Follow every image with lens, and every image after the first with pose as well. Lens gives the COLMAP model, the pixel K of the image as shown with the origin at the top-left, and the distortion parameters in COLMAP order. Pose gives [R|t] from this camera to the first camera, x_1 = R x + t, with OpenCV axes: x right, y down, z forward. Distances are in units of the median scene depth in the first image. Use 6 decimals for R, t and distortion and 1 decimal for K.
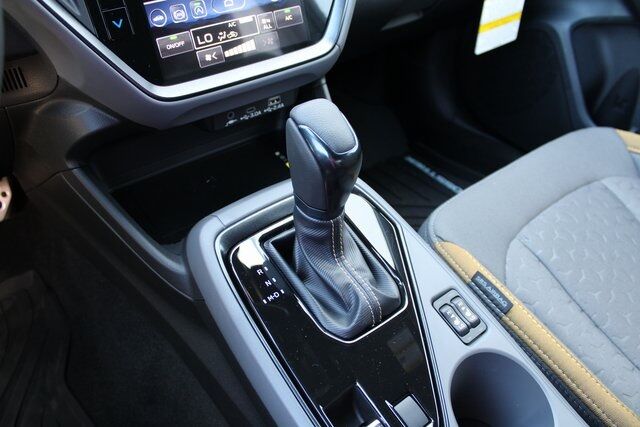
lens RADIAL K [[666.6, 0, 320.1], [0, 666.6, 213.6], [0, 0, 1]] dist [-0.001634, 0.000000]
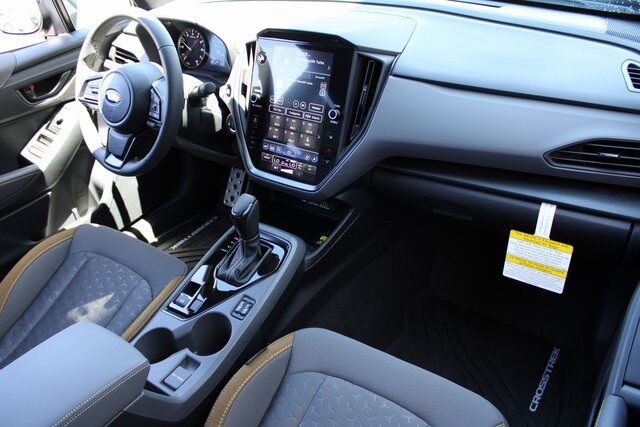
lens RADIAL K [[666.6, 0, 320.1], [0, 666.6, 213.5], [0, 0, 1]] dist [-0.001634, 0.000000]
pose [[0.157002, 0.419012, -0.894304, 2.168537], [-0.499560, 0.814836, 0.294078, -0.909890], [0.851933, 0.400587, 0.337253, 0.357371]]
